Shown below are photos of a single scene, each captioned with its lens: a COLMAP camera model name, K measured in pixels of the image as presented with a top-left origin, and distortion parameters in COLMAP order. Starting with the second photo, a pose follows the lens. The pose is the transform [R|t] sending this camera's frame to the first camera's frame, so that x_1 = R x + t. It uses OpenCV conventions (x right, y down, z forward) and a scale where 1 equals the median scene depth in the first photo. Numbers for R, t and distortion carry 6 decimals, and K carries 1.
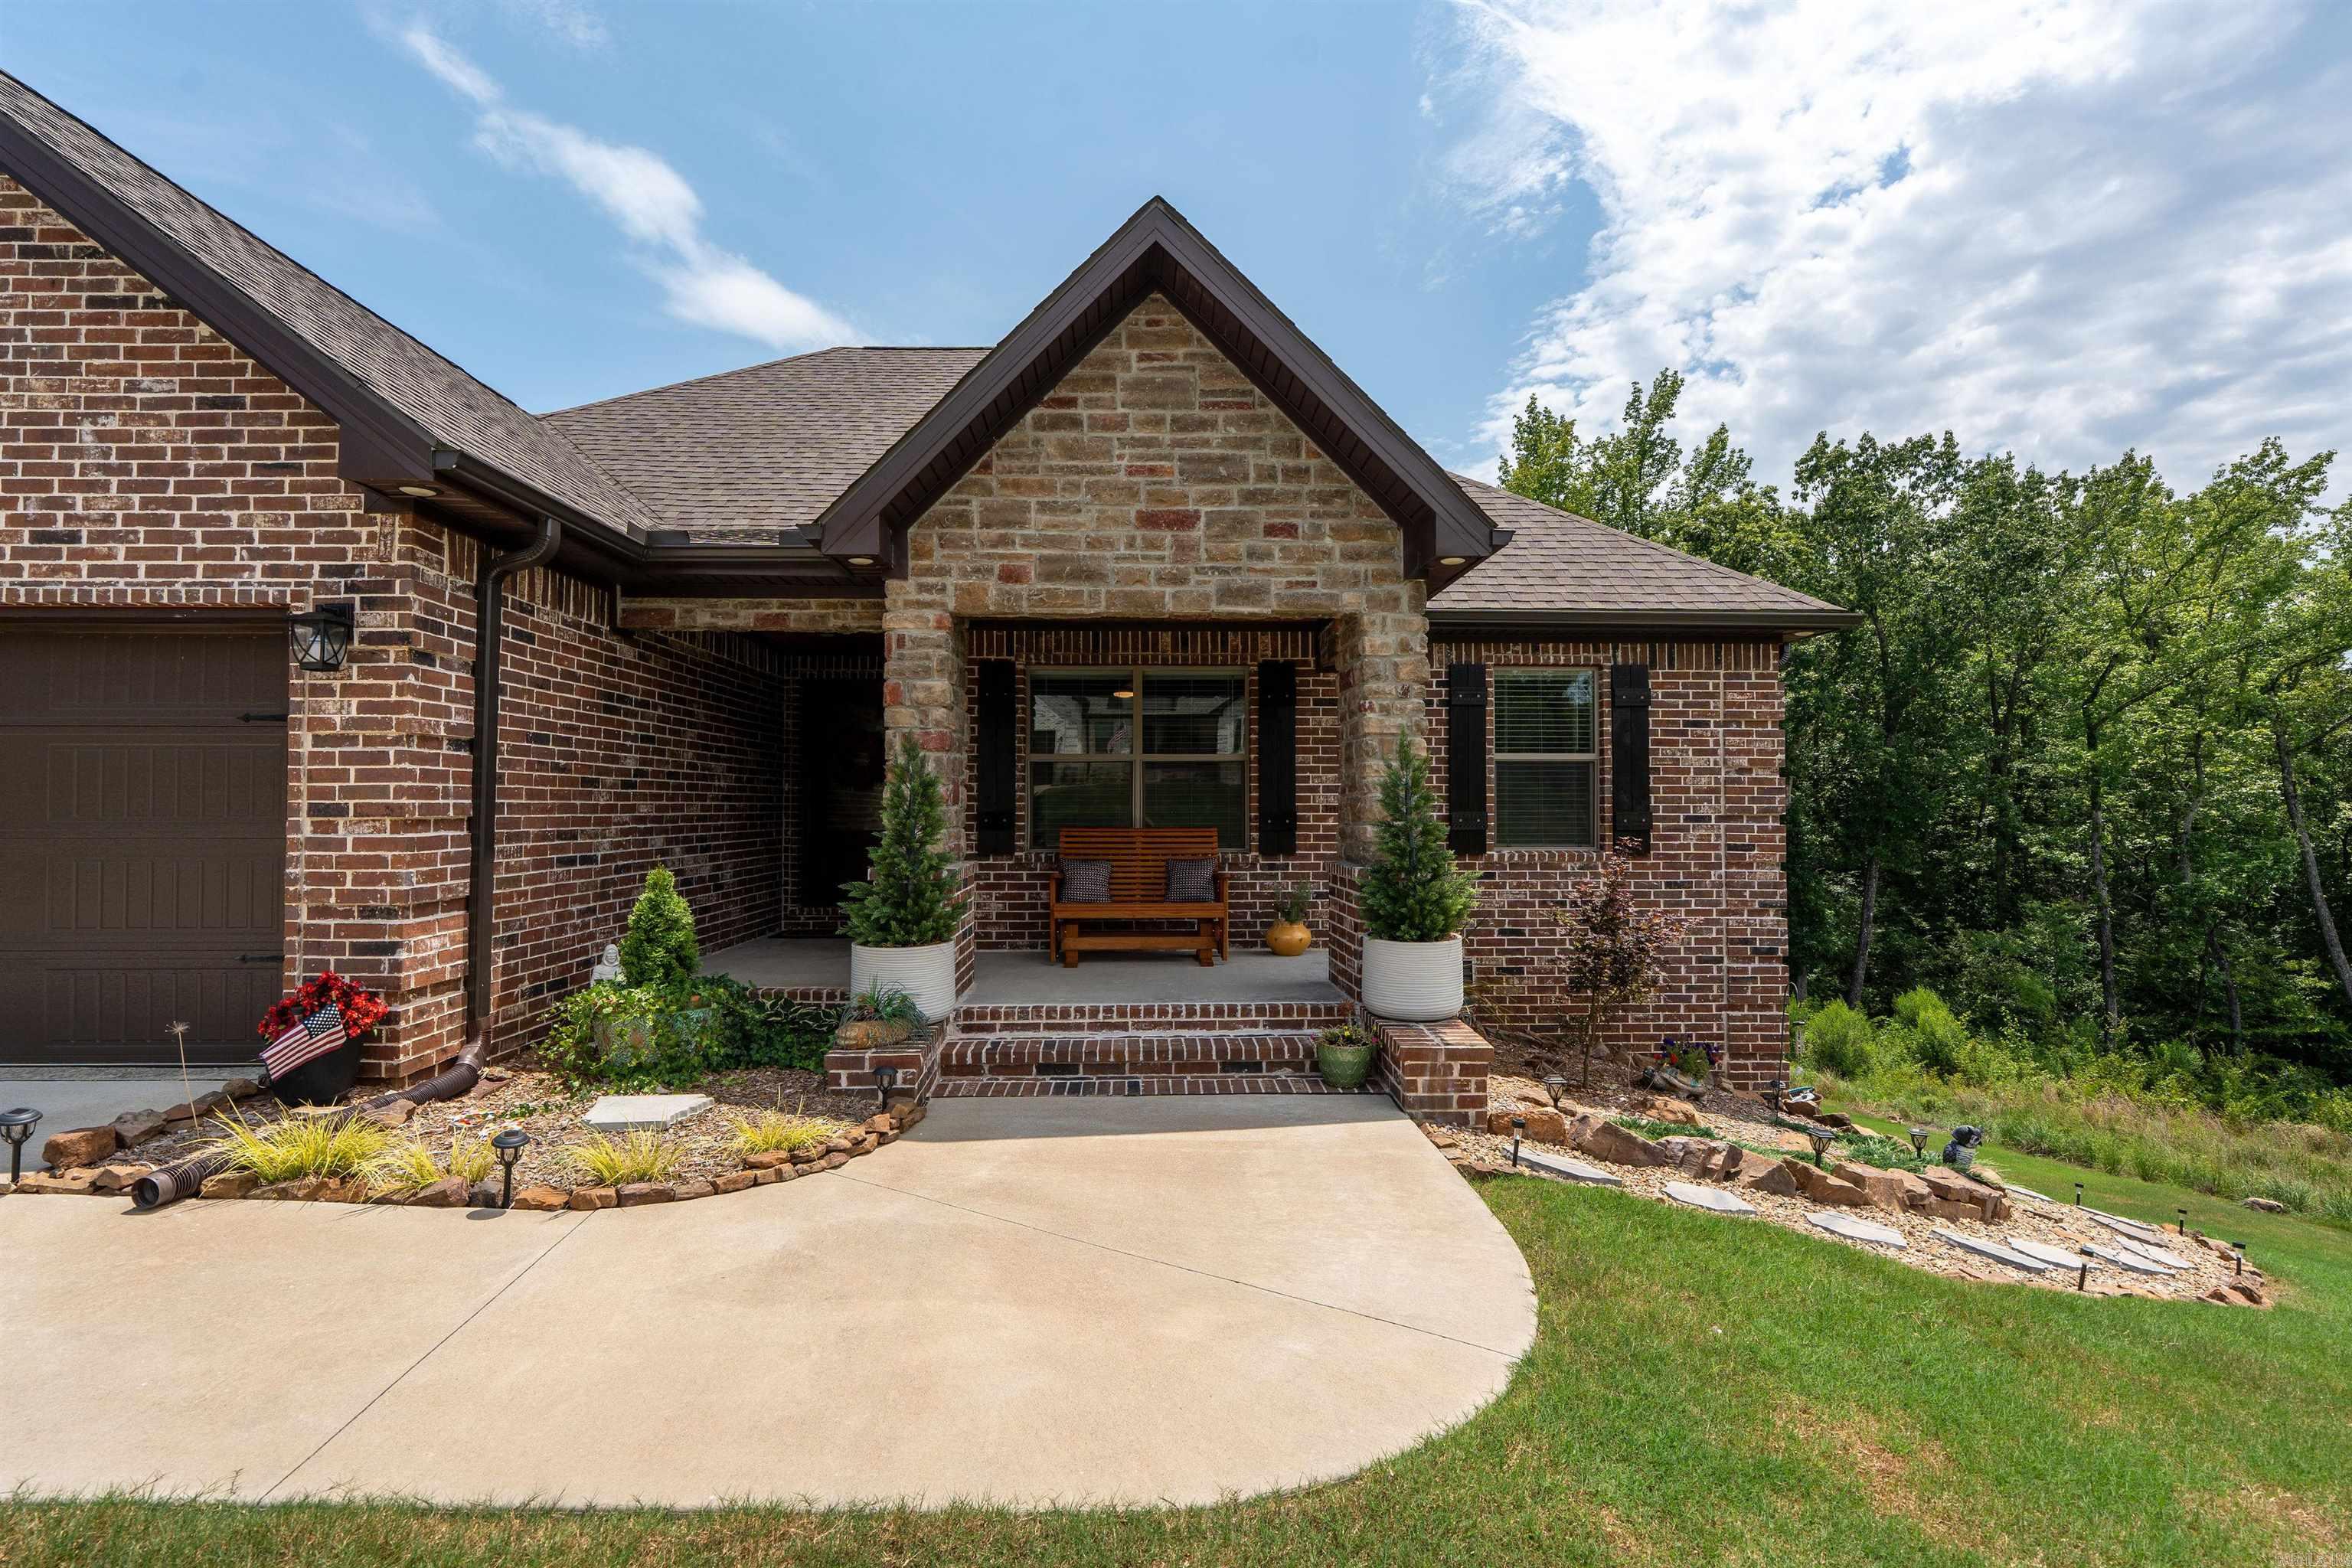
lens RADIAL K [[1091.1, 0, 1176.0], [0, 1091.1, 784.0], [0, 0, 1]] dist [-0.010362, 0.003602]
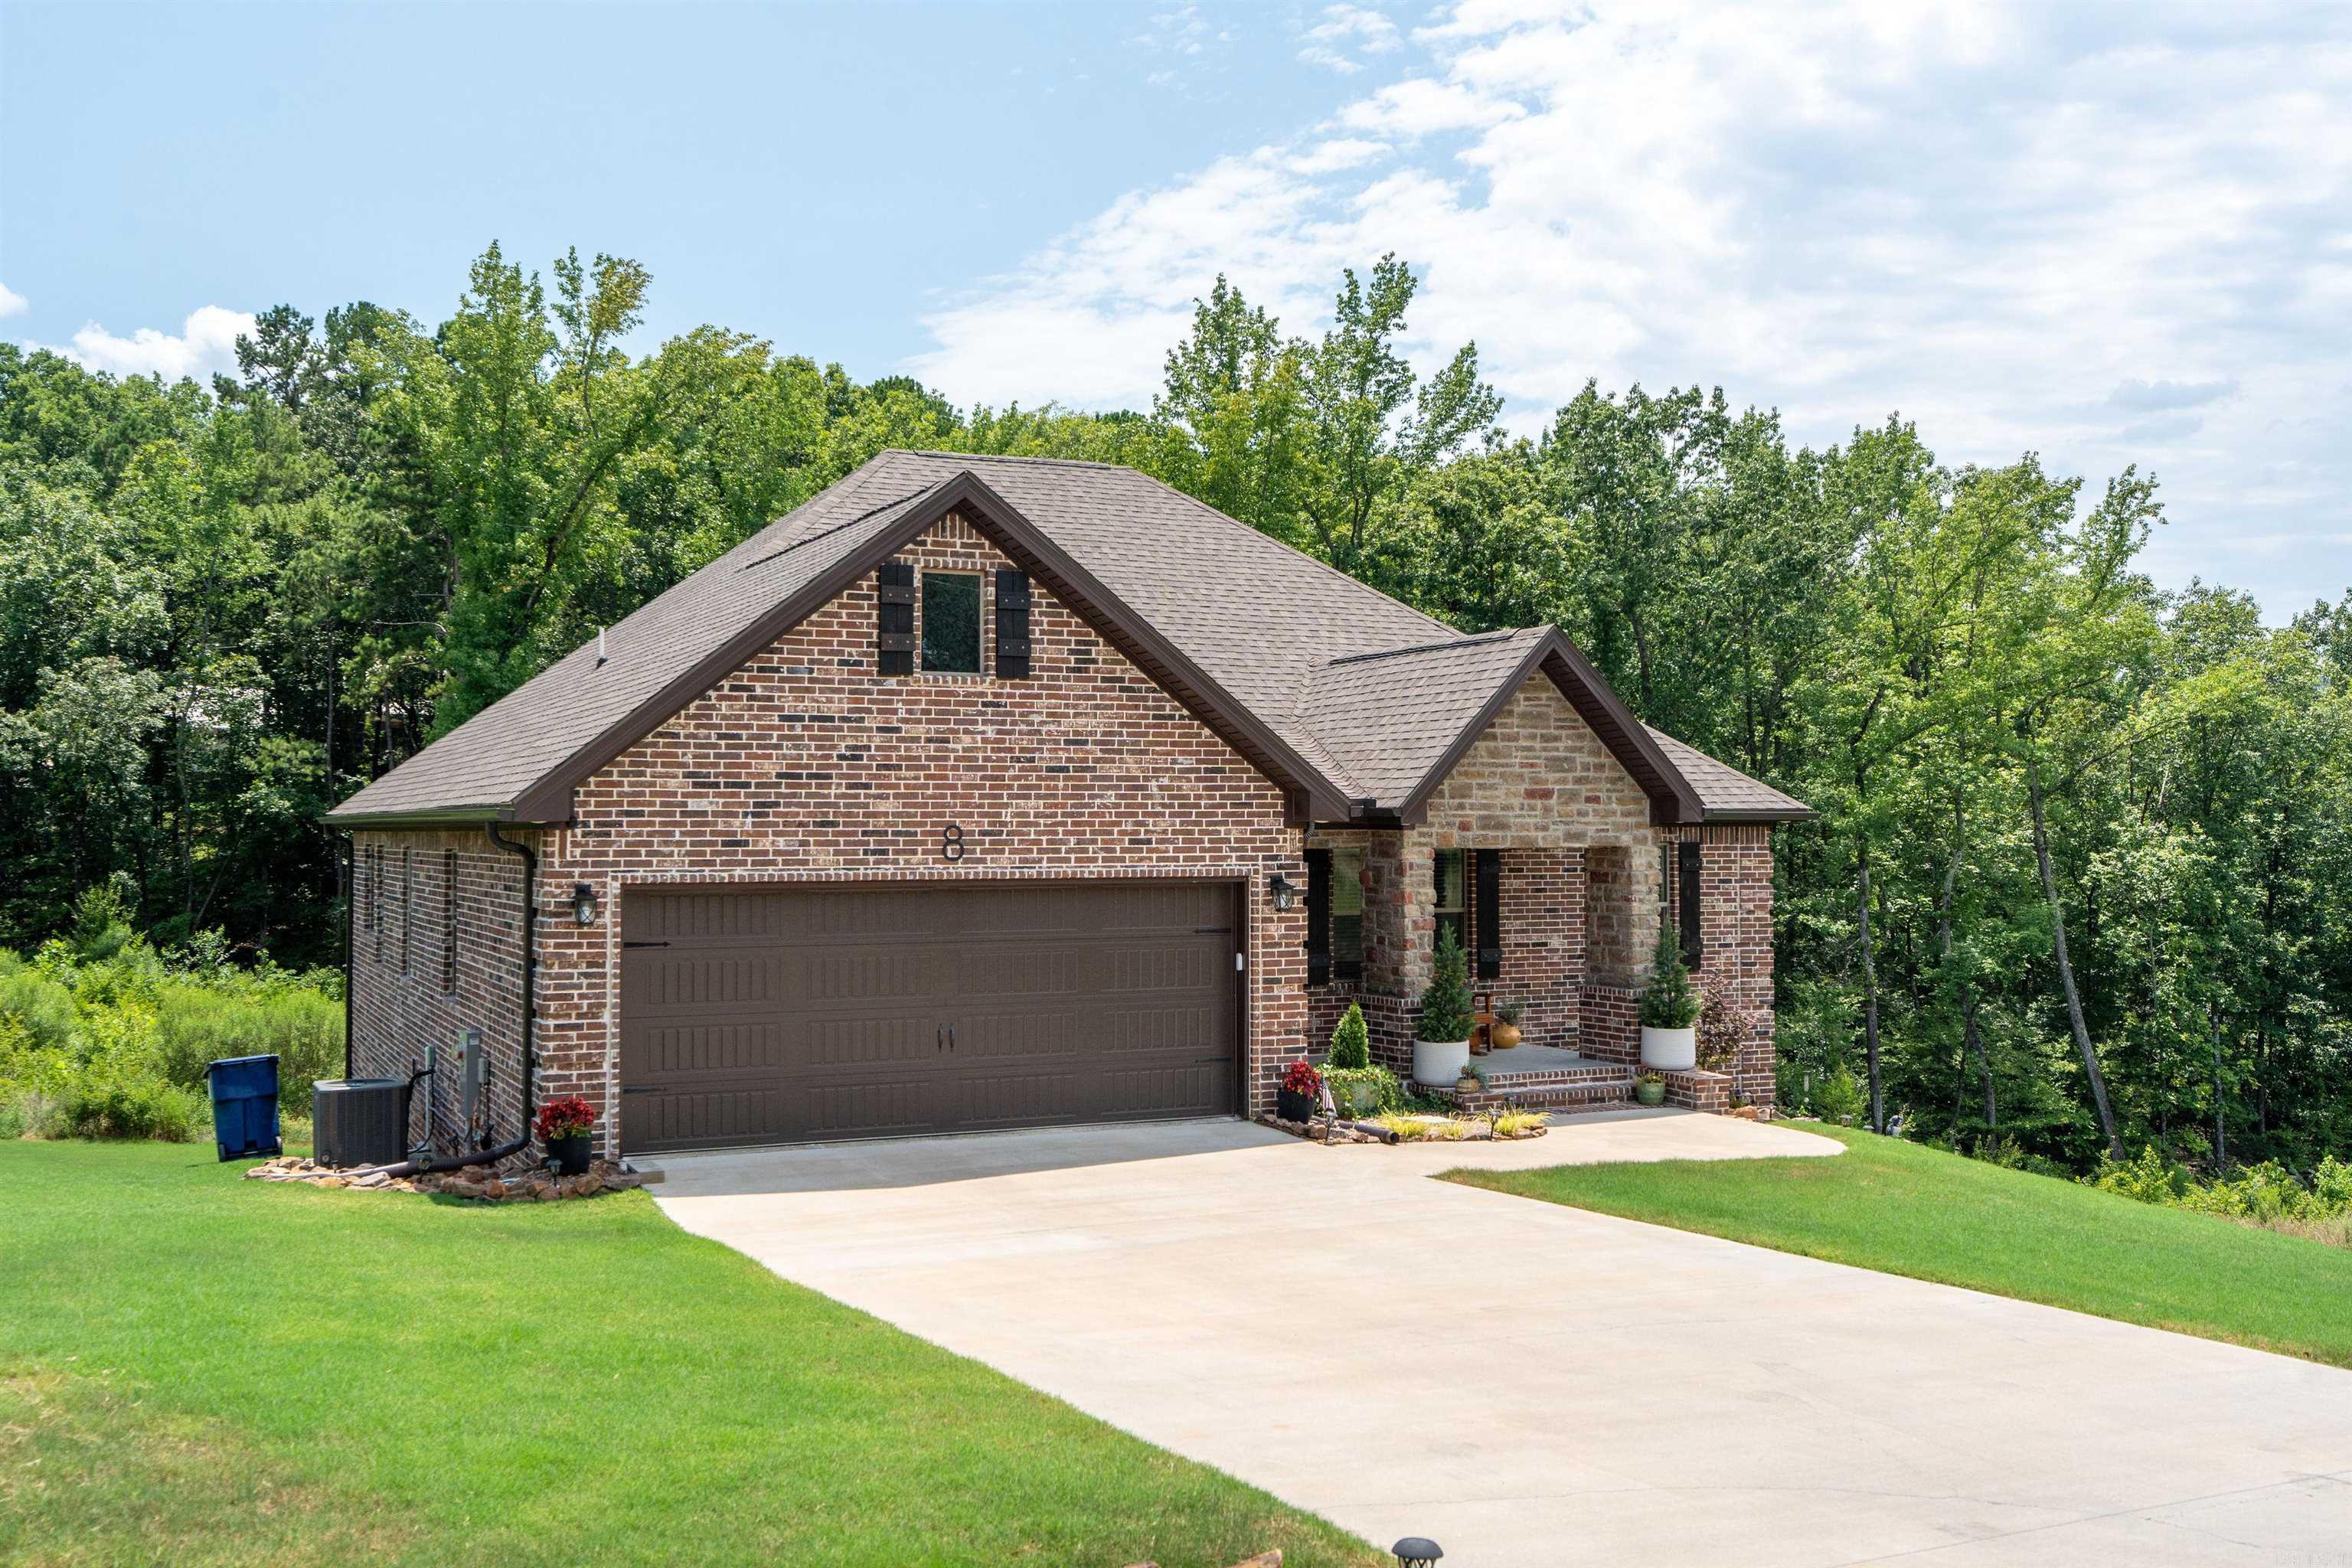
lens RADIAL K [[2193.3, 0, 1183.3], [0, 2193.3, 764.8], [0, 0, 1]] dist [0.011374, 0.006655]
pose [[0.911589, 0.010767, 0.410961, -1.965191], [-0.009662, 0.999942, -0.004766, -0.265846], [-0.410989, 0.000375, 0.911640, -1.959663]]
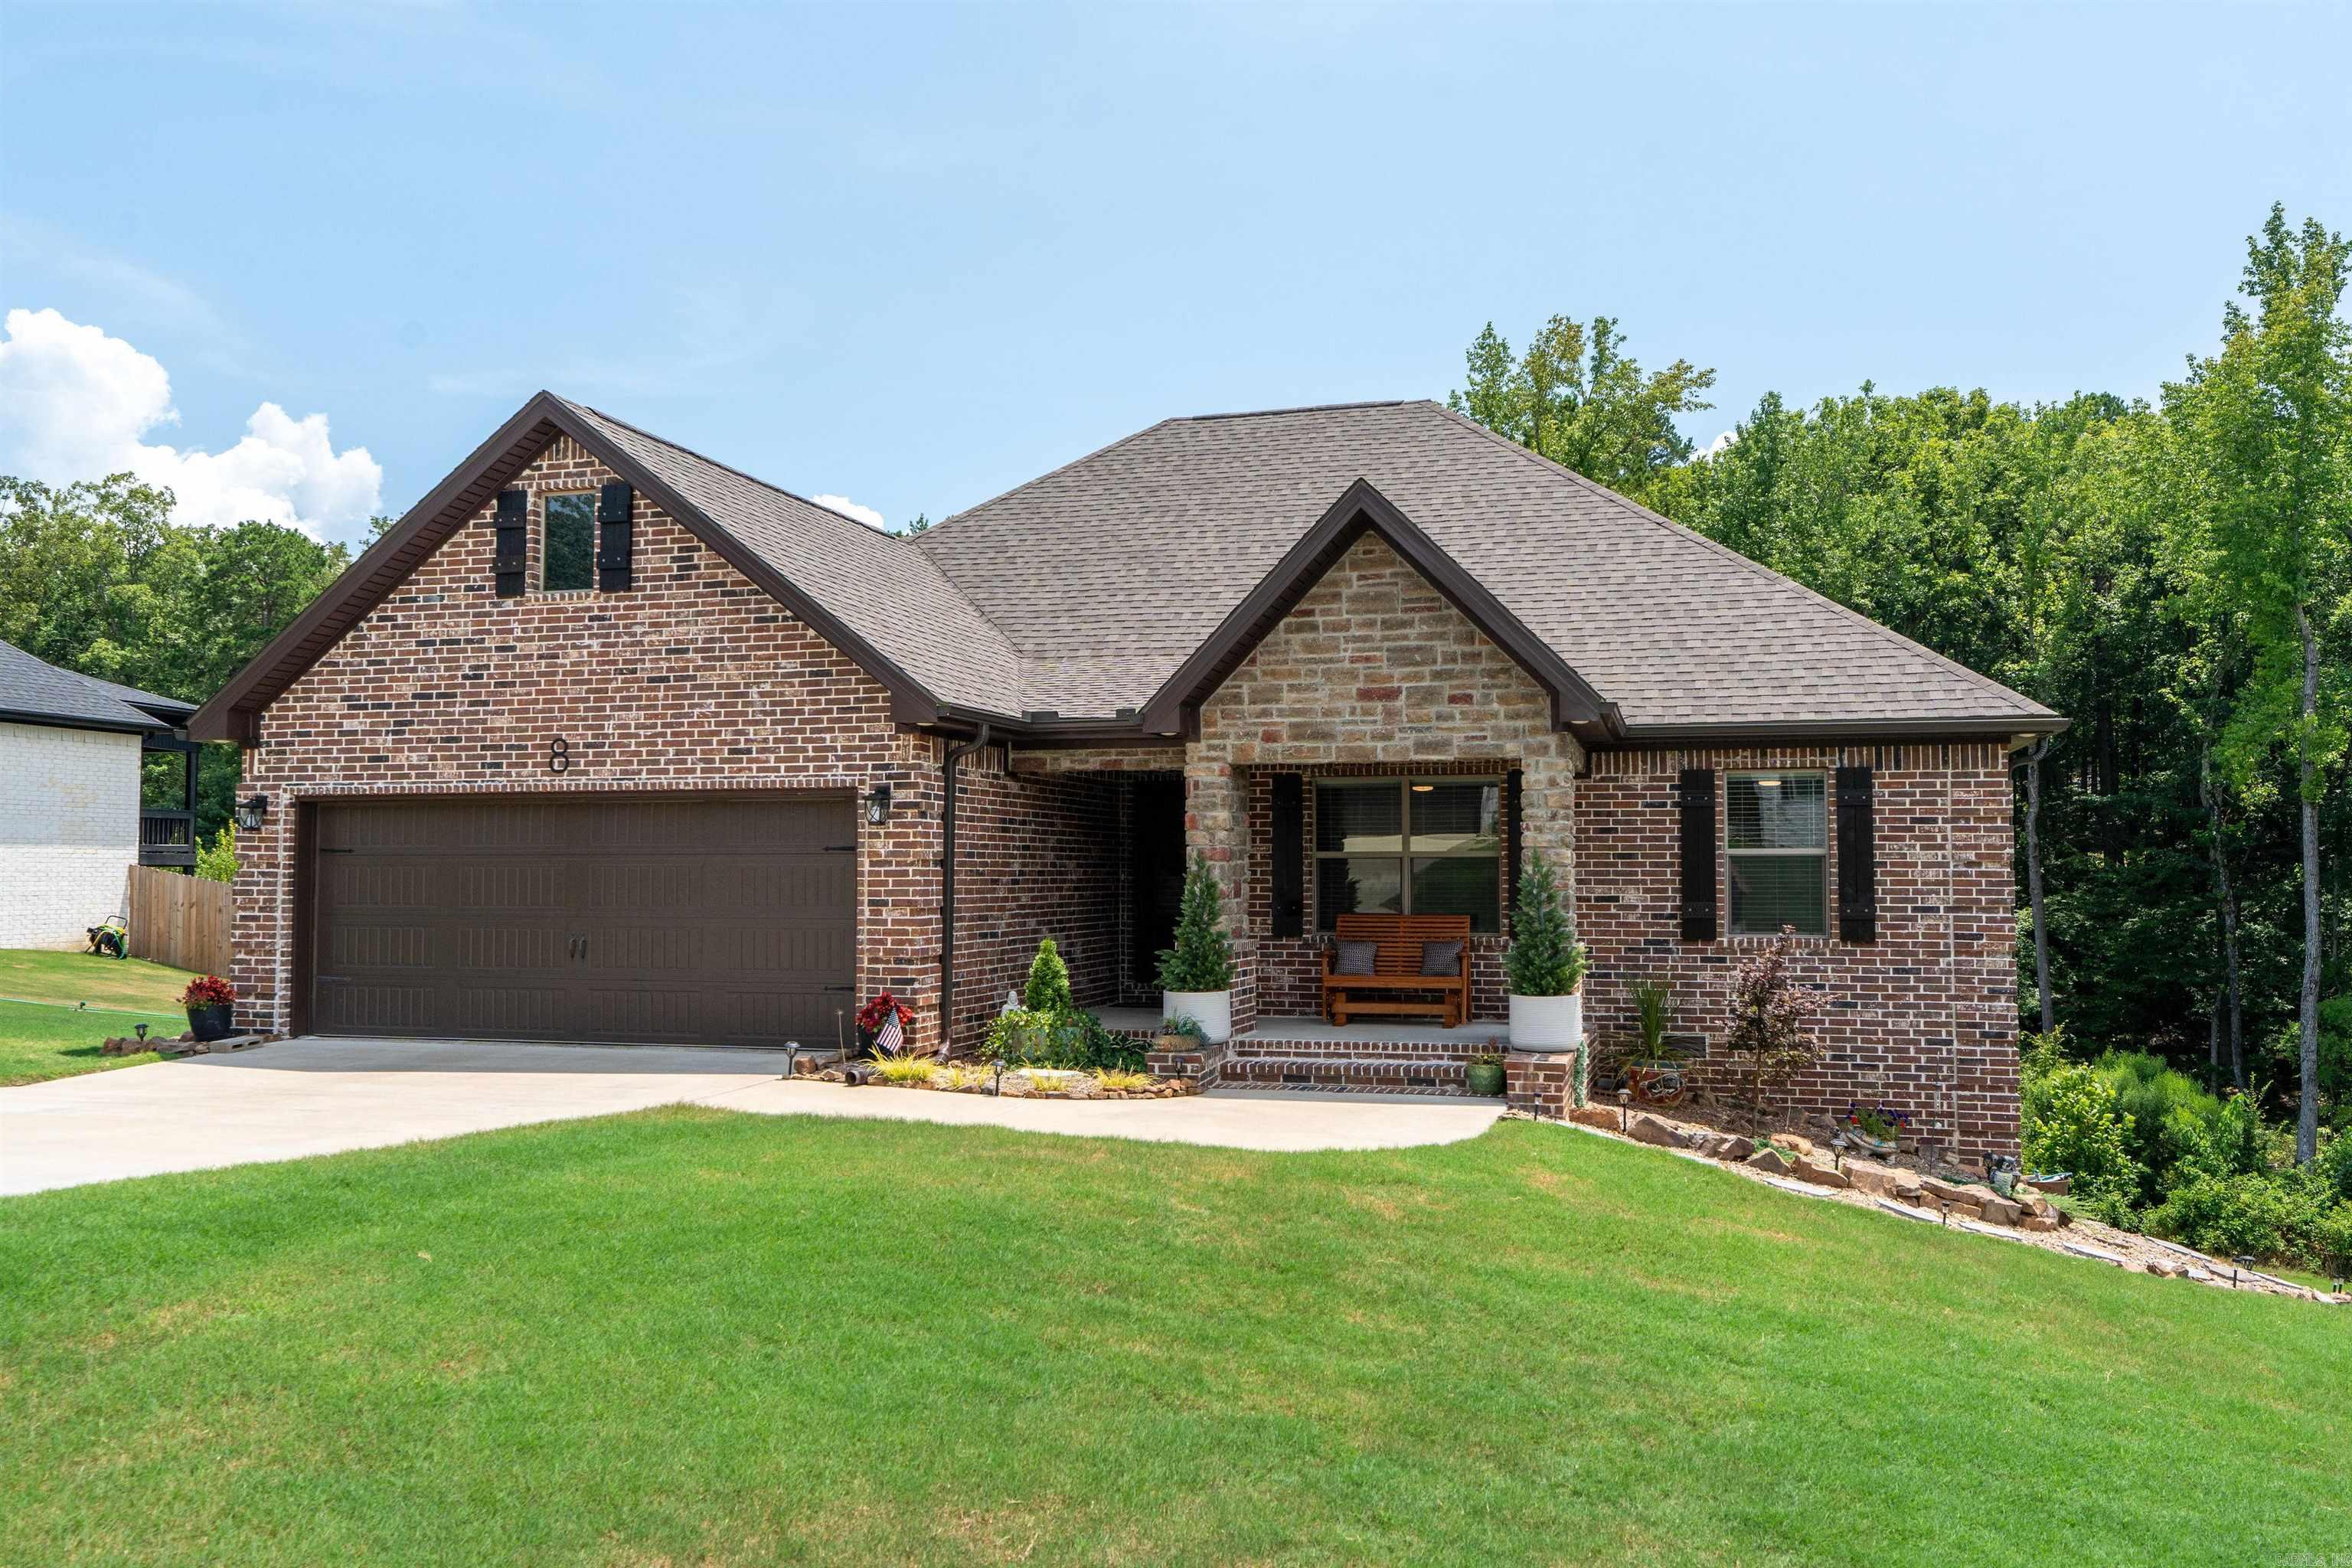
lens RADIAL K [[1907.8, 0, 1184.9], [0, 1907.8, 782.0], [0, 0, 1]] dist [0.000040, 0.000140]
pose [[0.952169, -0.015263, -0.305190, 0.498384], [0.007097, 0.999587, -0.027848, -0.063695], [0.305489, 0.024350, 0.951884, -1.393491]]
